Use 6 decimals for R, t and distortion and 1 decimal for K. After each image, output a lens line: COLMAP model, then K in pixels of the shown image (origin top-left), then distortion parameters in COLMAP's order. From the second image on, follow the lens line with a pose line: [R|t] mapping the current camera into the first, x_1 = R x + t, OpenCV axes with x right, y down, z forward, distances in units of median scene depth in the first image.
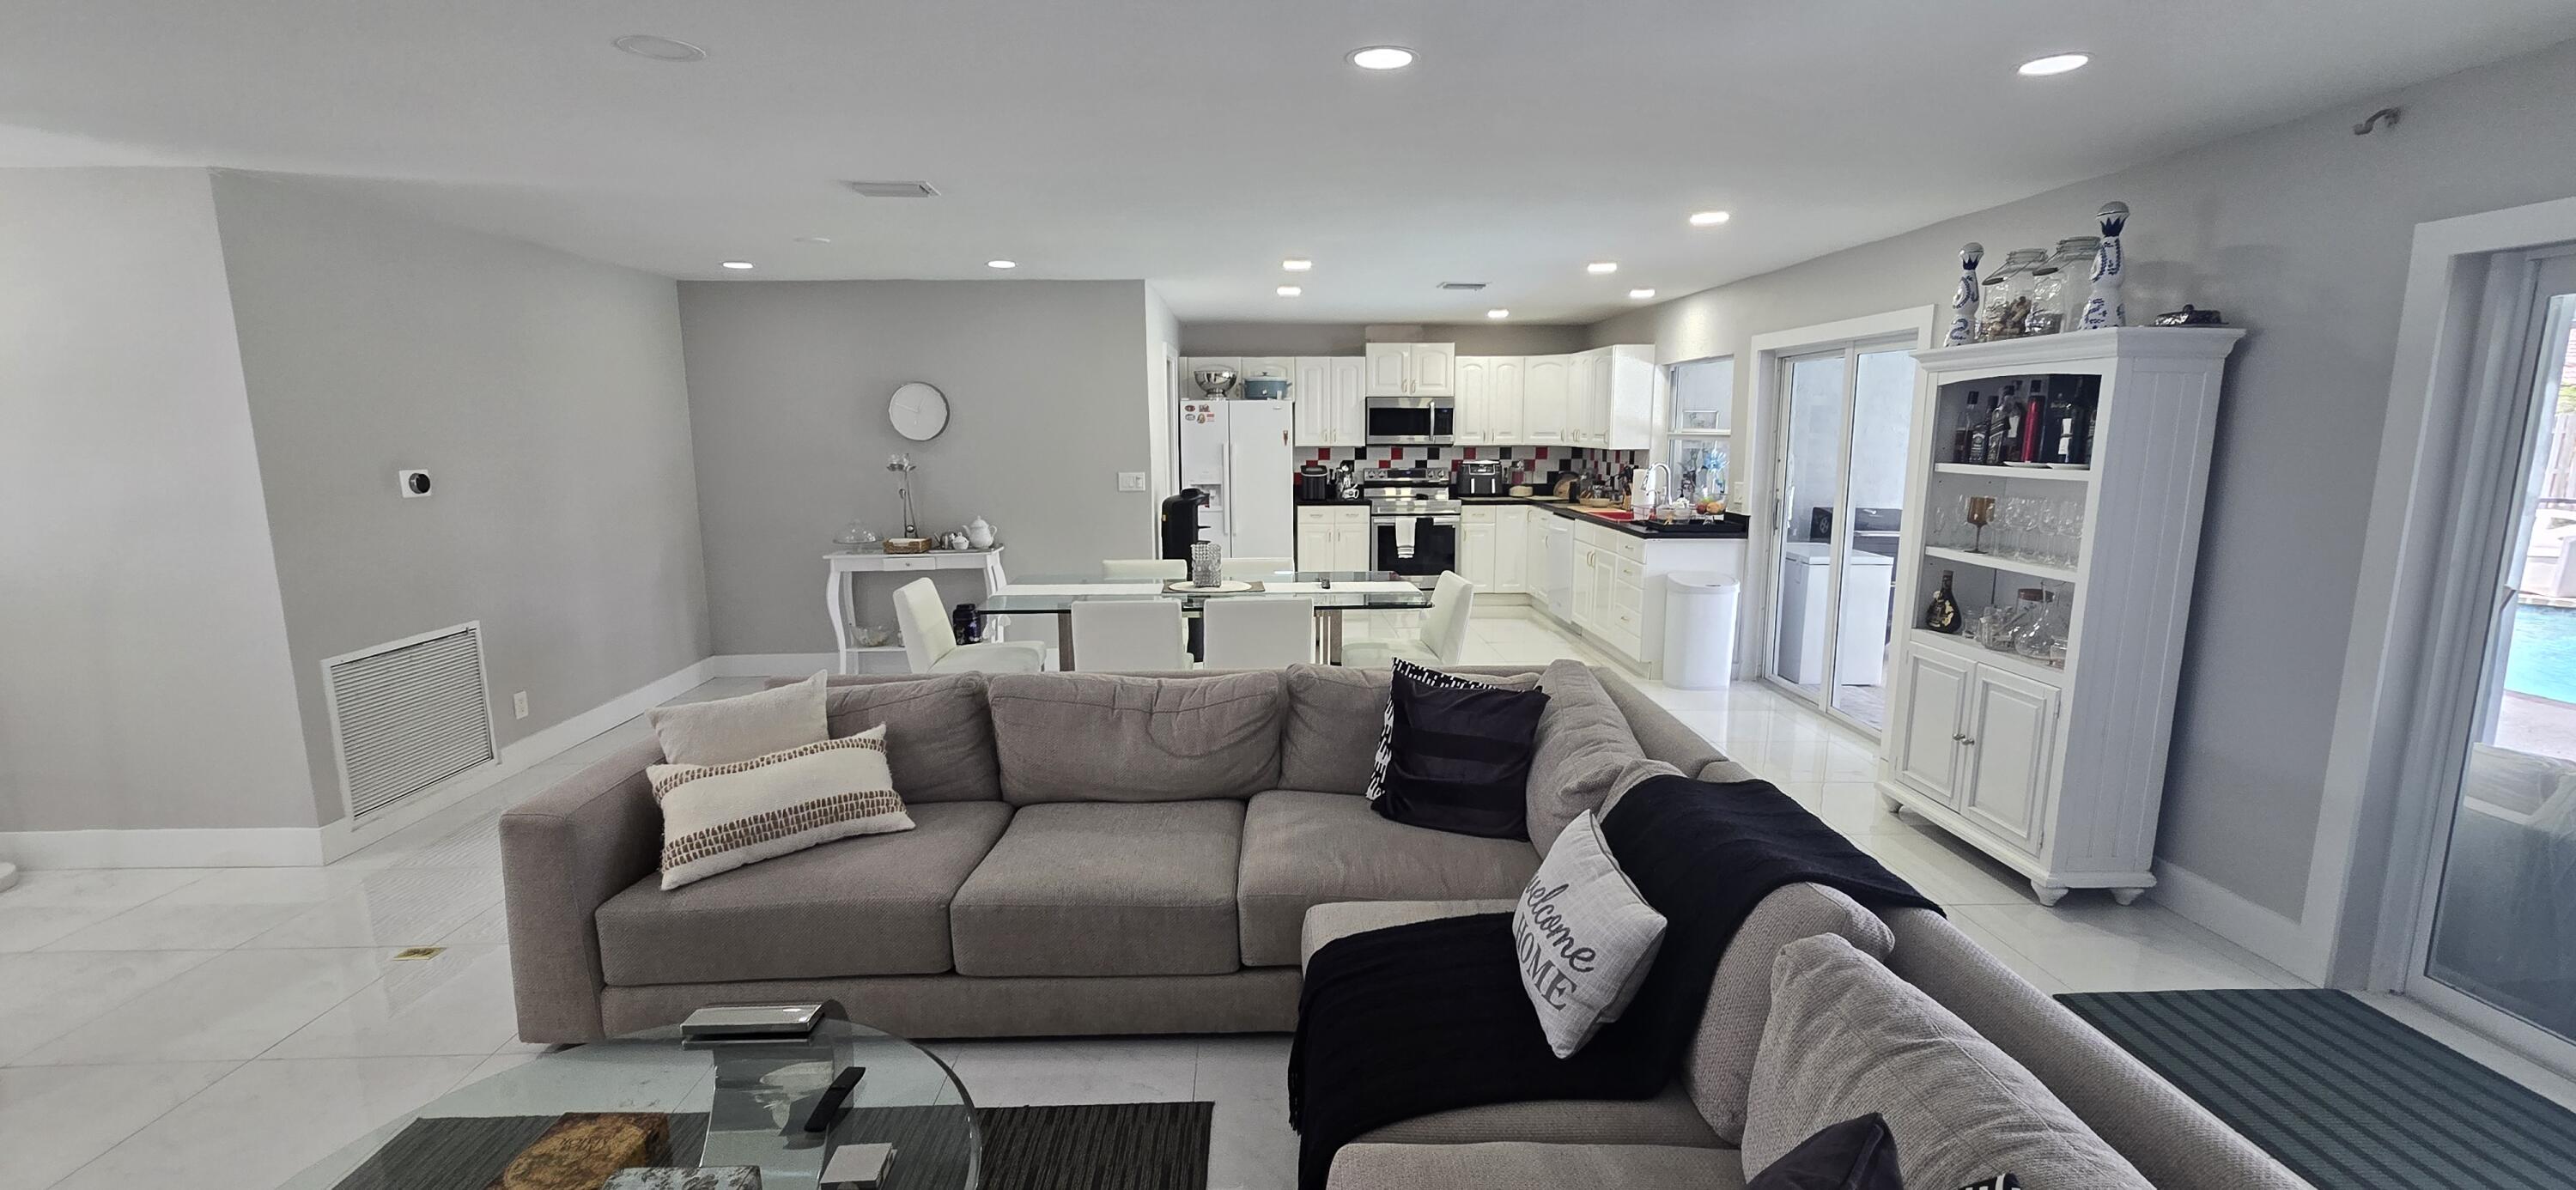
lens RADIAL K [[1050.7, 0, 1287.1], [0, 1050.7, 594.8], [0, 0, 1]] dist [-0.000125, 0.000371]
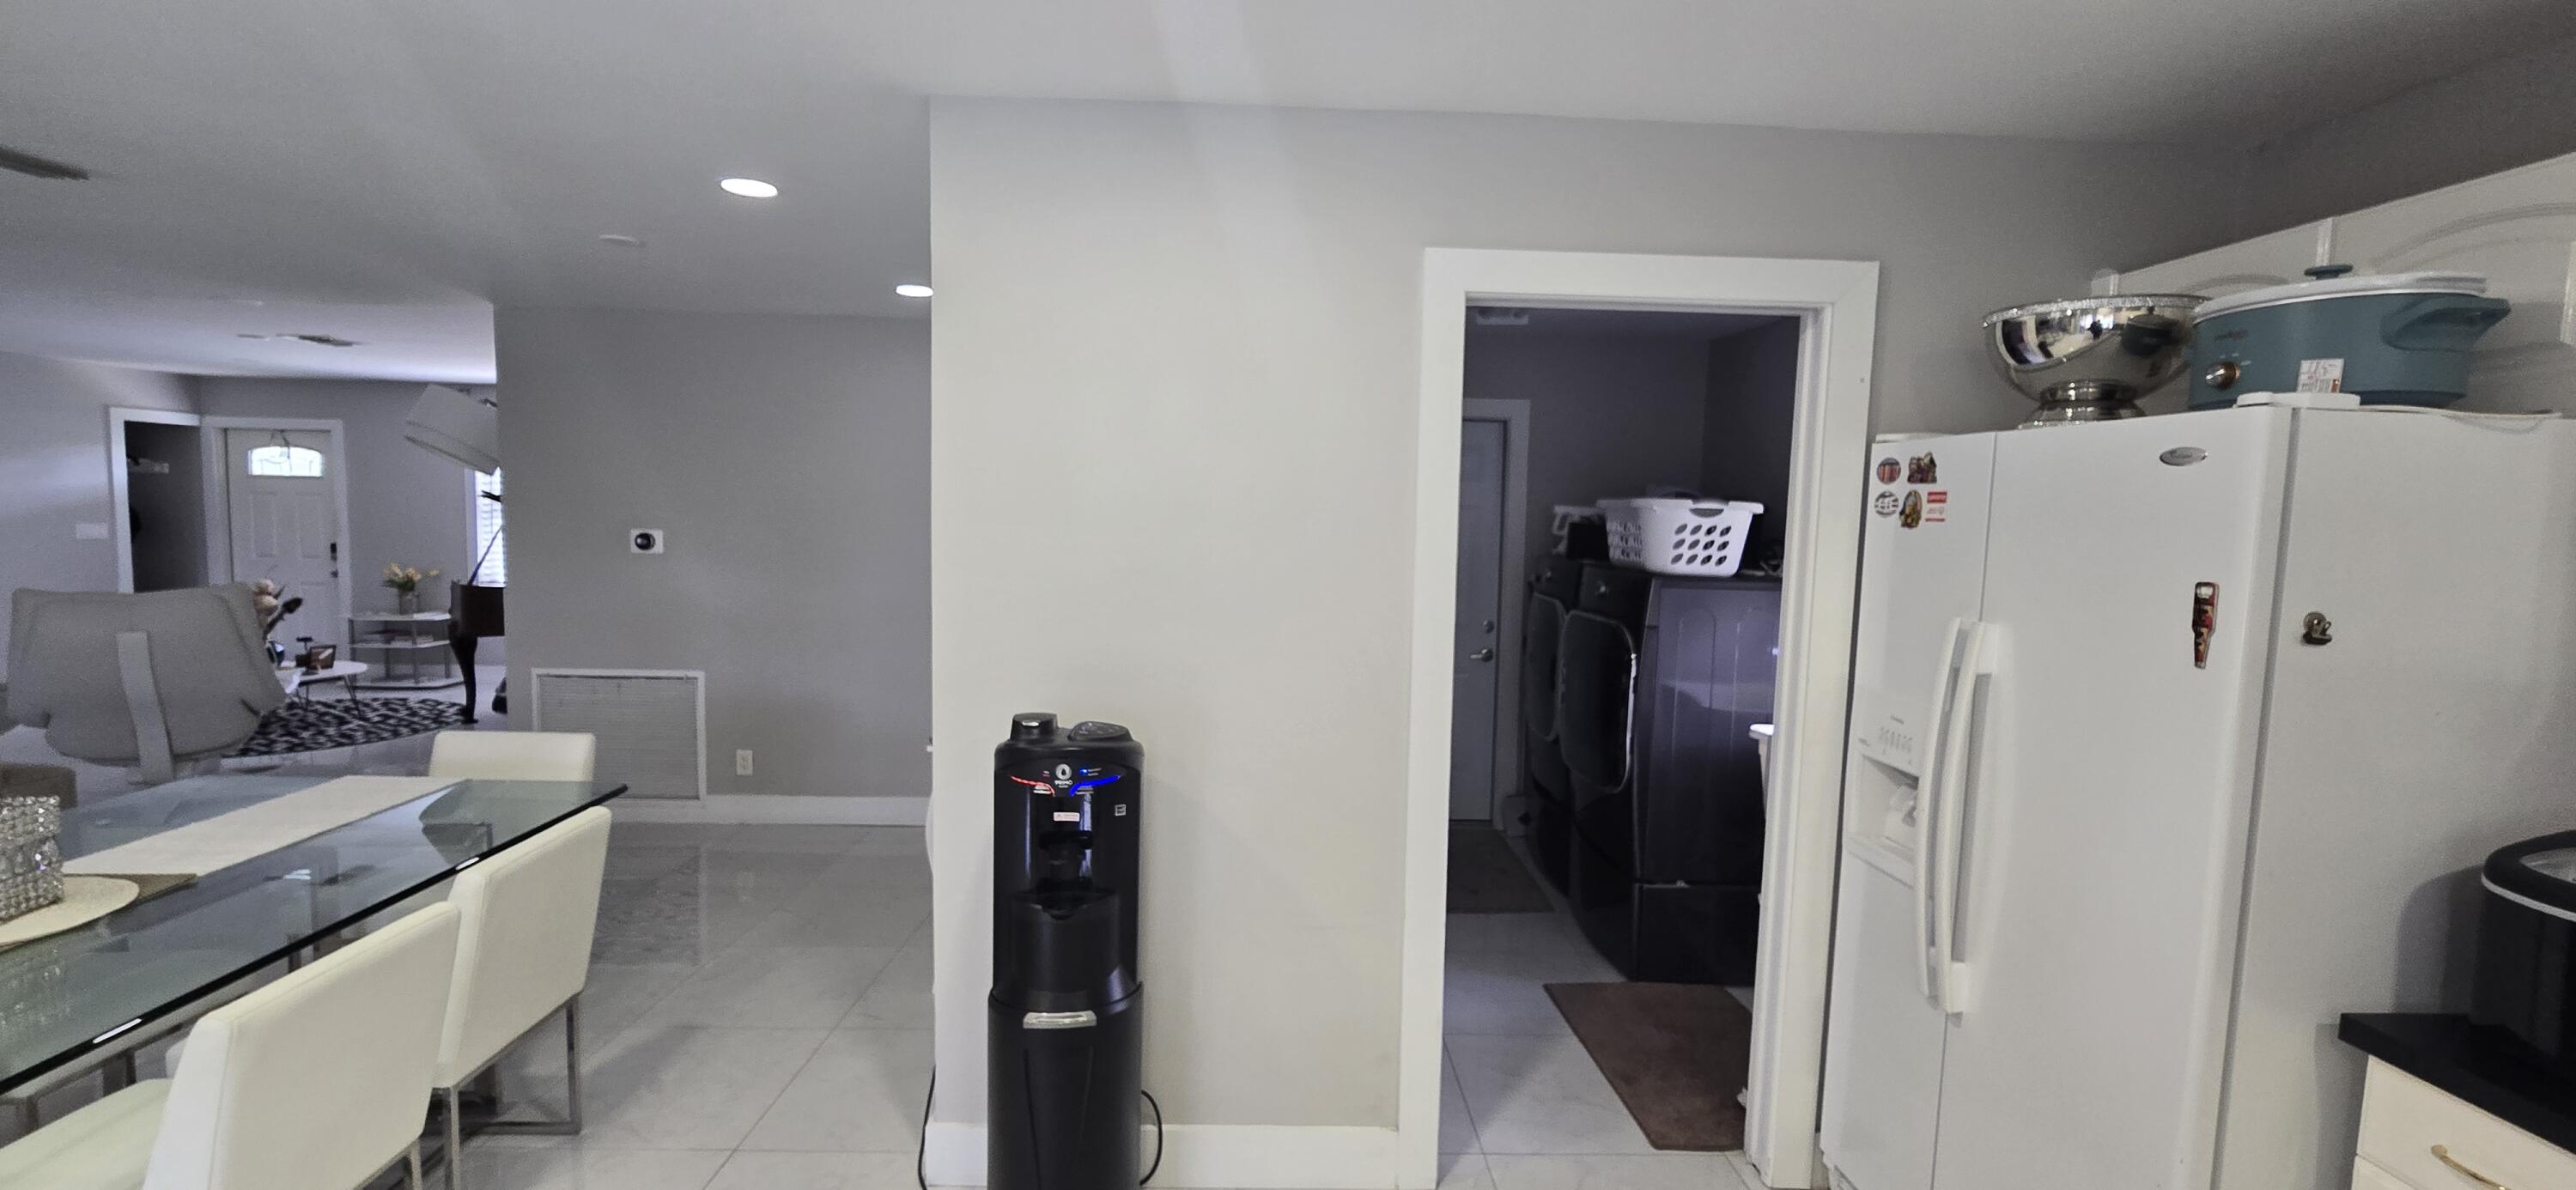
lens RADIAL K [[1066.3, 0, 1280.6], [0, 1066.3, 594.2], [0, 0, 1]] dist [-0.003350, -0.000278]
pose [[-0.006142, 0.088218, -0.996082, 0.346005], [-0.184104, 0.978974, 0.087838, -0.284874], [0.982888, 0.183922, 0.010229, 1.706184]]
